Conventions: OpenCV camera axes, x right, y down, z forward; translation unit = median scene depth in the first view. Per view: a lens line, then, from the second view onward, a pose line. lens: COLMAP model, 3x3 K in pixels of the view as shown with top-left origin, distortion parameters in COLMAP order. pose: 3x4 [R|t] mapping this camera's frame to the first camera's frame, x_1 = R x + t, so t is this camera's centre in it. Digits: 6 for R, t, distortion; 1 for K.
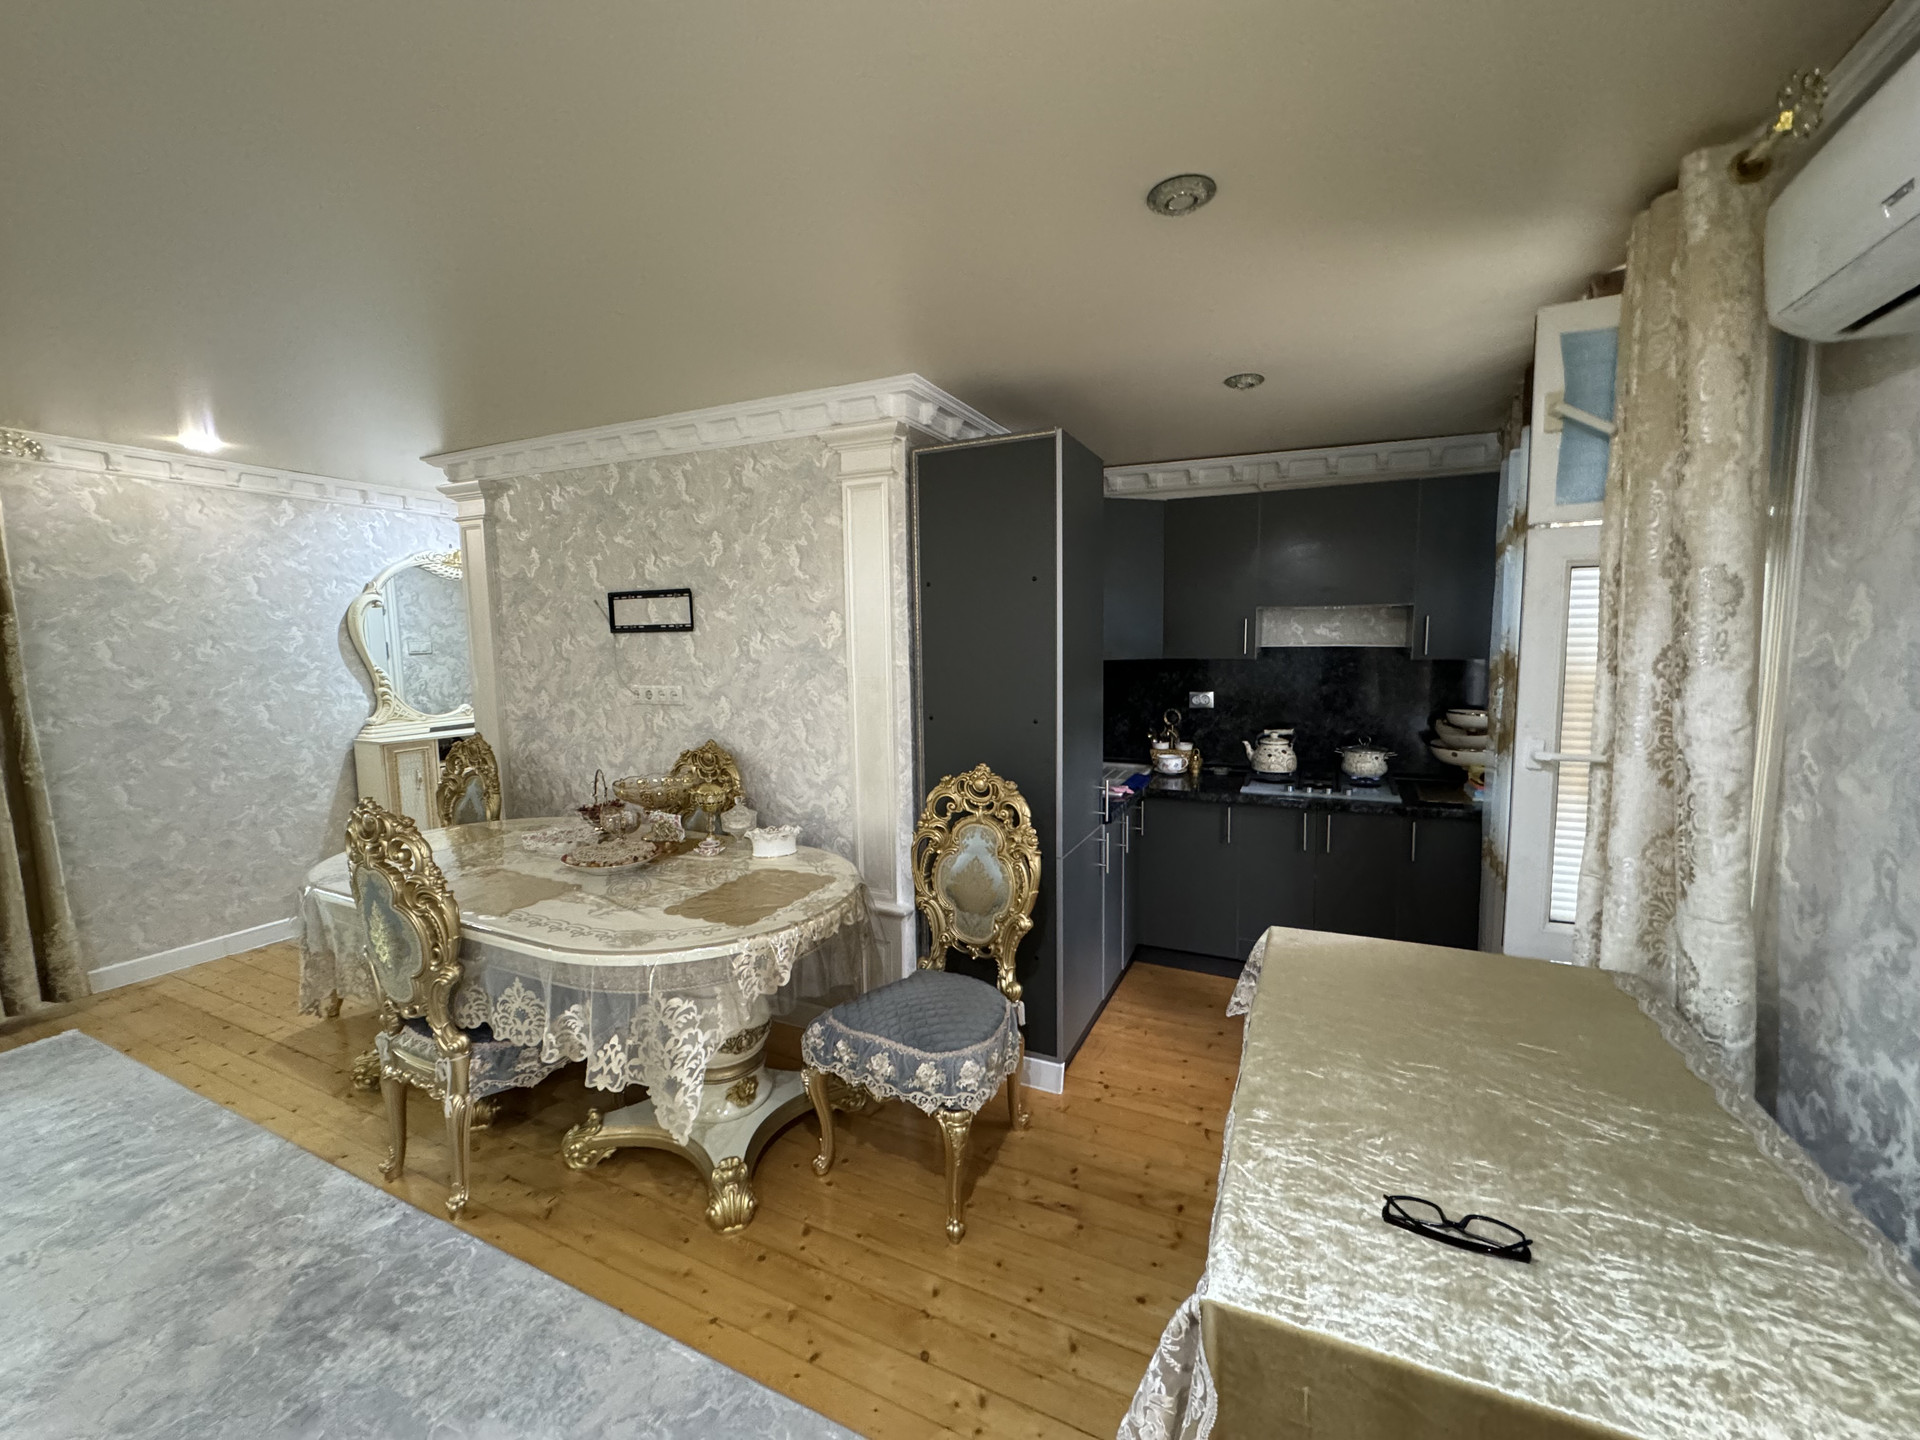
lens RADIAL K [[764.2, 0, 957.6], [0, 764.2, 714.4], [0, 0, 1]] dist [-0.003357, 0.001341]
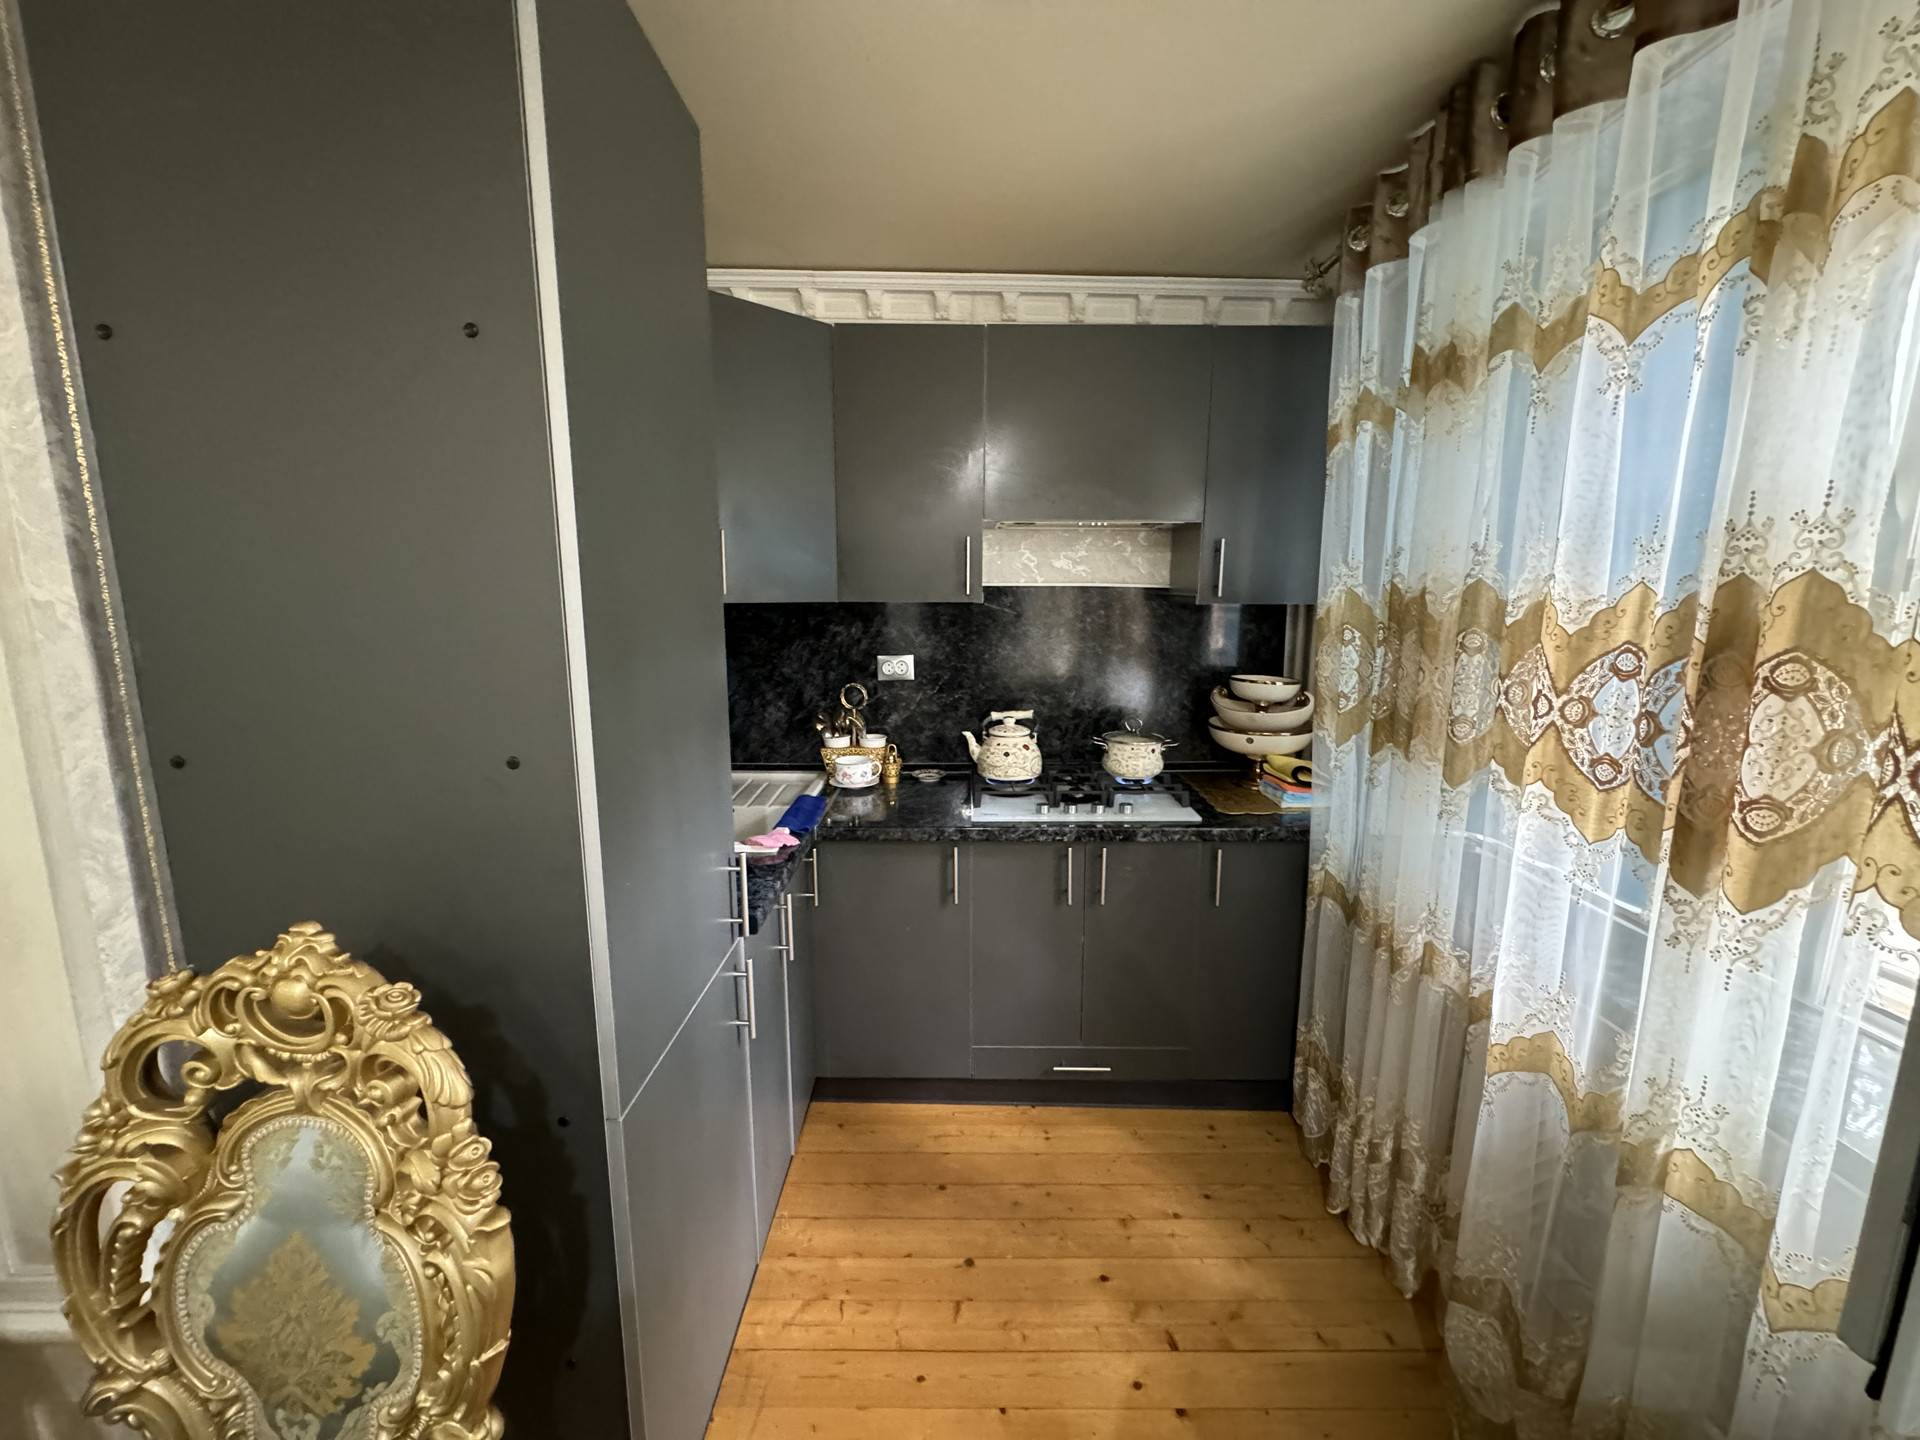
lens RADIAL K [[764.2, 0, 959.3], [0, 764.2, 721.6], [0, 0, 1]] dist [-0.003357, 0.001341]
pose [[0.903497, -0.055458, 0.424990, 0.111509], [0.026976, 0.996985, 0.072748, -0.023722], [-0.427744, -0.054263, 0.902270, 0.482537]]
